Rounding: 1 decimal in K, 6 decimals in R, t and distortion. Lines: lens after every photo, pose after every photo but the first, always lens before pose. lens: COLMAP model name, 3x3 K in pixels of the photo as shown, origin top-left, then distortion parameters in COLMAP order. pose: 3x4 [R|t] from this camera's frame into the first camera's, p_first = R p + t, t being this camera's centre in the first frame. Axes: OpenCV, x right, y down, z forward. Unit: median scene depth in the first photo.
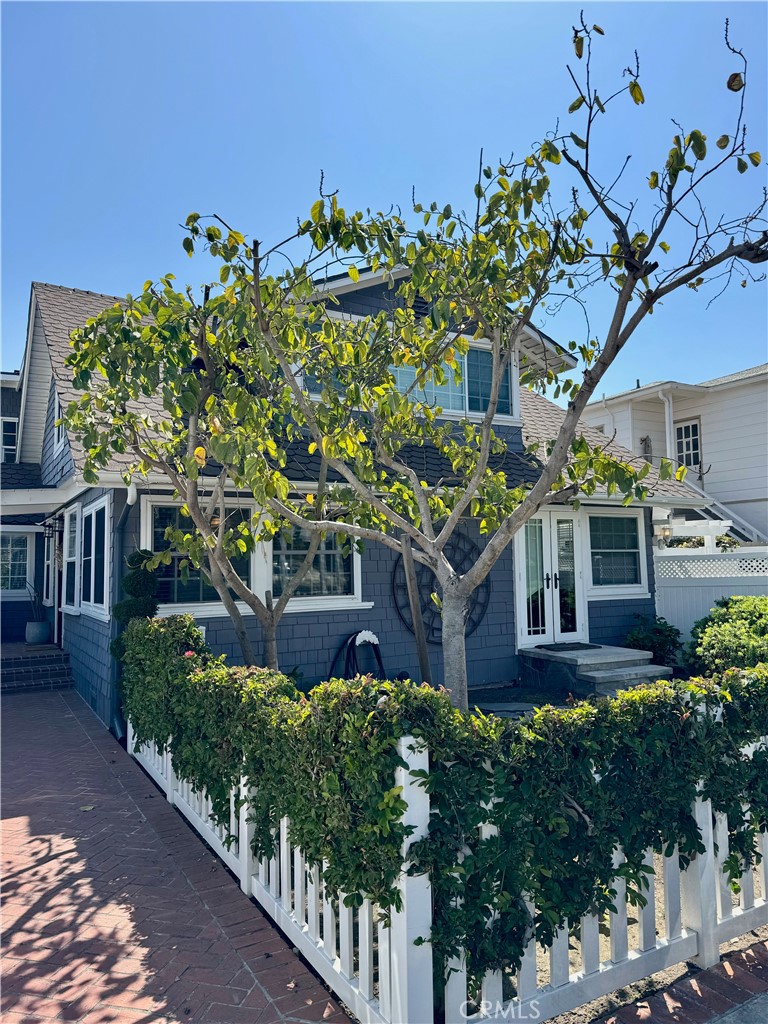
lens RADIAL K [[712.9, 0, 384.0], [0, 712.9, 512.0], [0, 0, 1]] dist [0.127905, -0.251939]
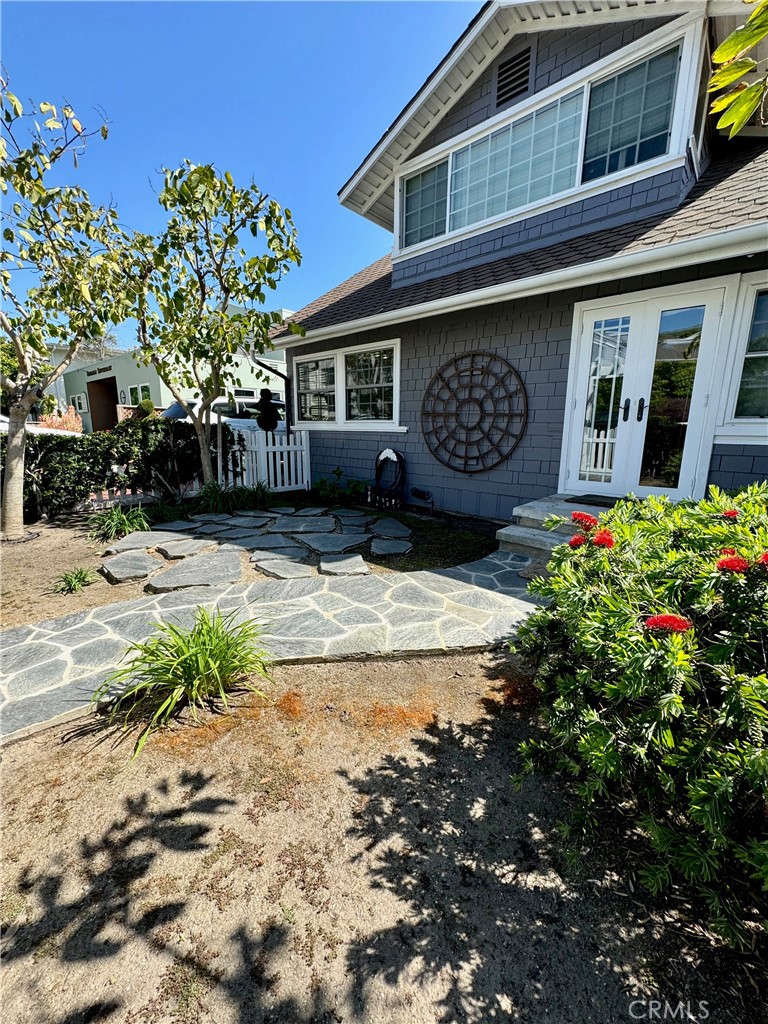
lens RADIAL K [[426.7, 0, 384.0], [0, 426.7, 512.0], [0, 0, 1]] dist [-0.011104, -0.000243]
pose [[0.277122, 0.205759, -0.938545, 0.666135], [0.057563, 0.971492, 0.229978, 0.099117], [0.959109, -0.117757, 0.257378, 0.771736]]
